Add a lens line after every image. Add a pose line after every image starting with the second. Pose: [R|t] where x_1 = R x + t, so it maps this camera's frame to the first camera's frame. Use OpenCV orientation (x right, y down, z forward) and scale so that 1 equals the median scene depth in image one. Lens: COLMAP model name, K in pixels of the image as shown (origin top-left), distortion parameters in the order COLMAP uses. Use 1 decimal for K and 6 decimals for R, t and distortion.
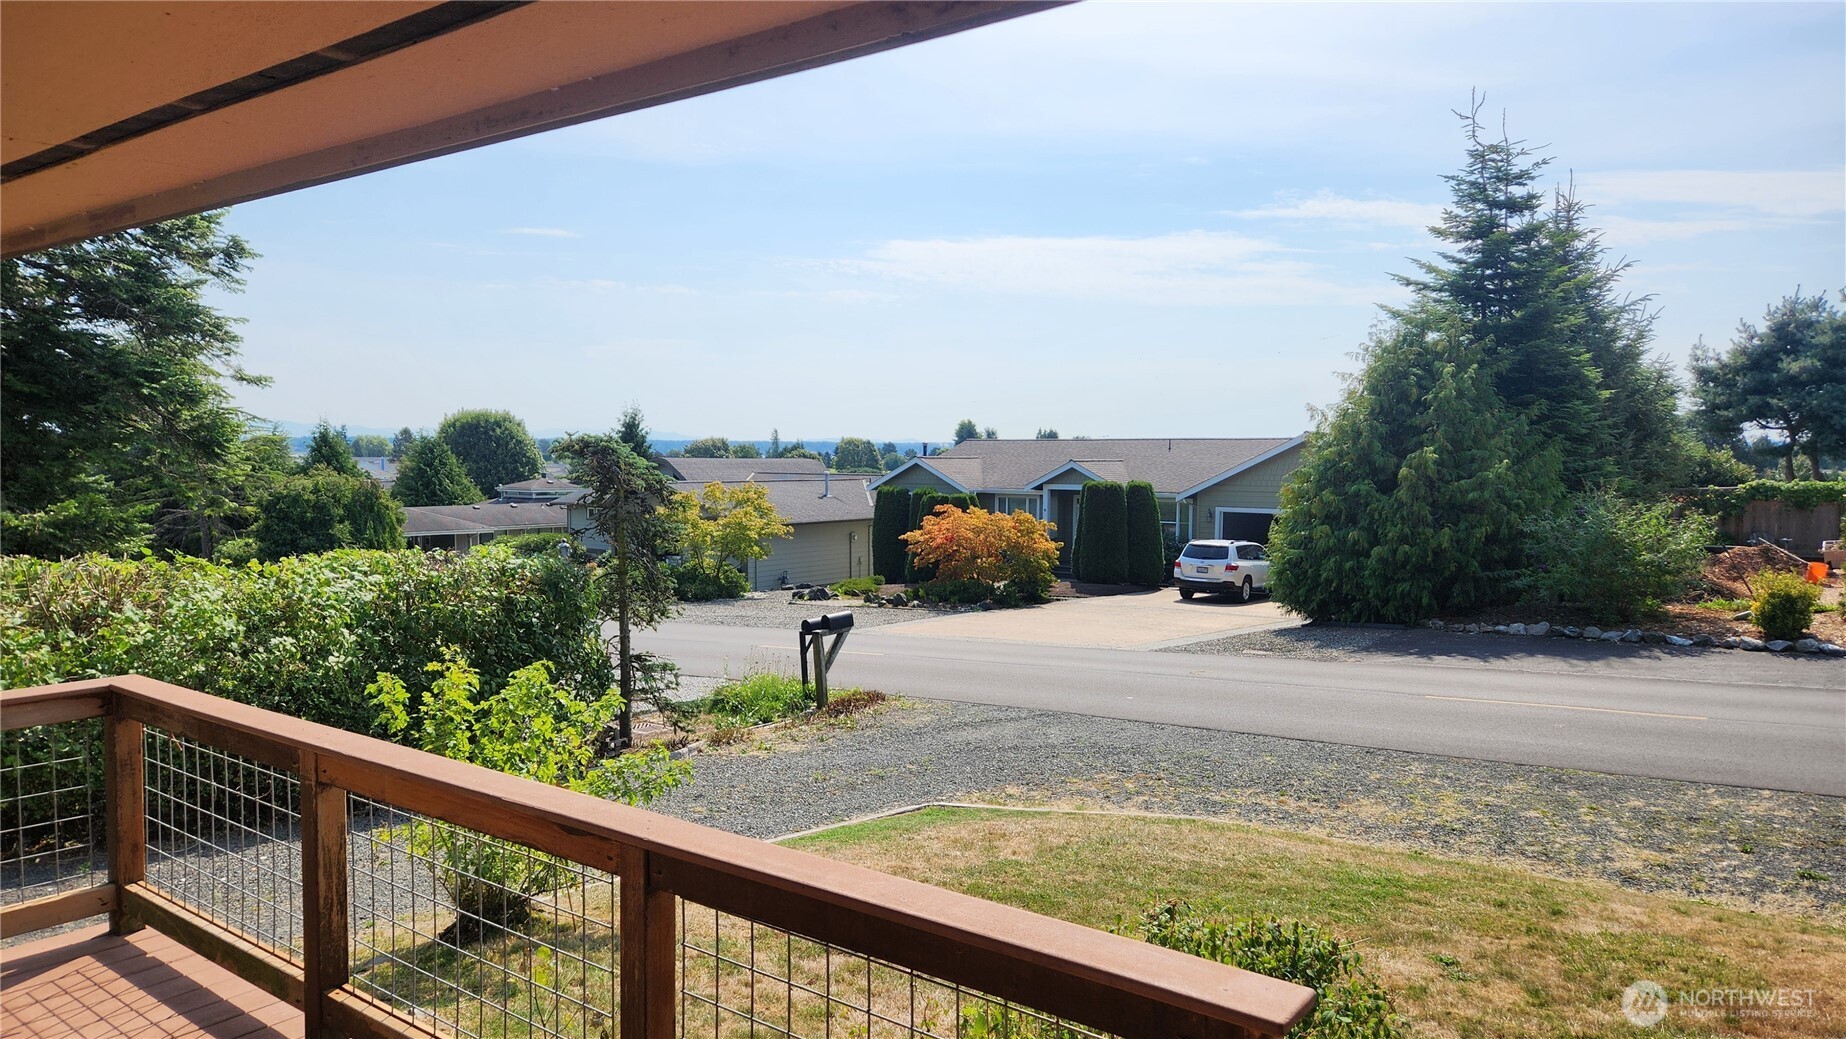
lens RADIAL K [[1241.8, 0, 915.4], [0, 1241.8, 522.1], [0, 0, 1]] dist [0.042284, -0.023679]
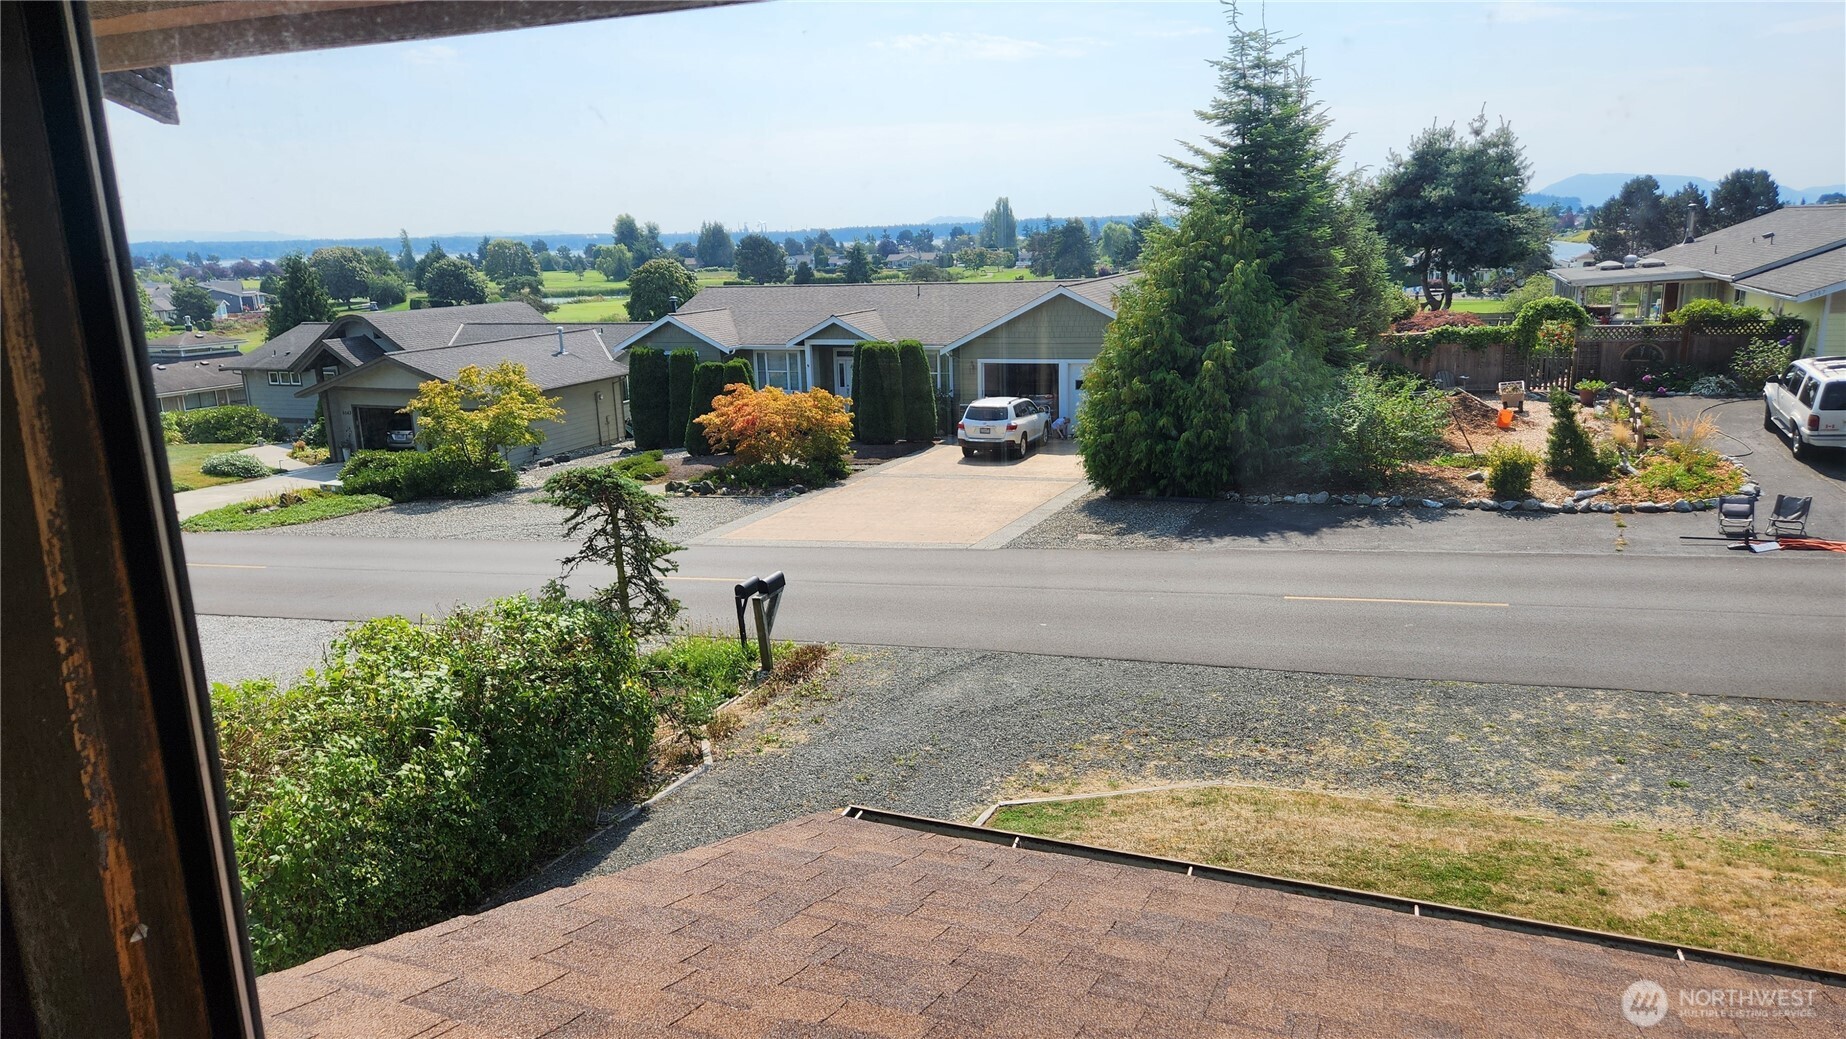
lens RADIAL K [[1241.8, 0, 910.9], [0, 1241.8, 522.1], [0, 0, 1]] dist [0.042284, -0.023679]
pose [[0.961358, -0.097893, 0.257307, -0.136156], [0.052104, 0.982450, 0.179102, -0.095880], [-0.270324, -0.158775, 0.949587, -0.004676]]
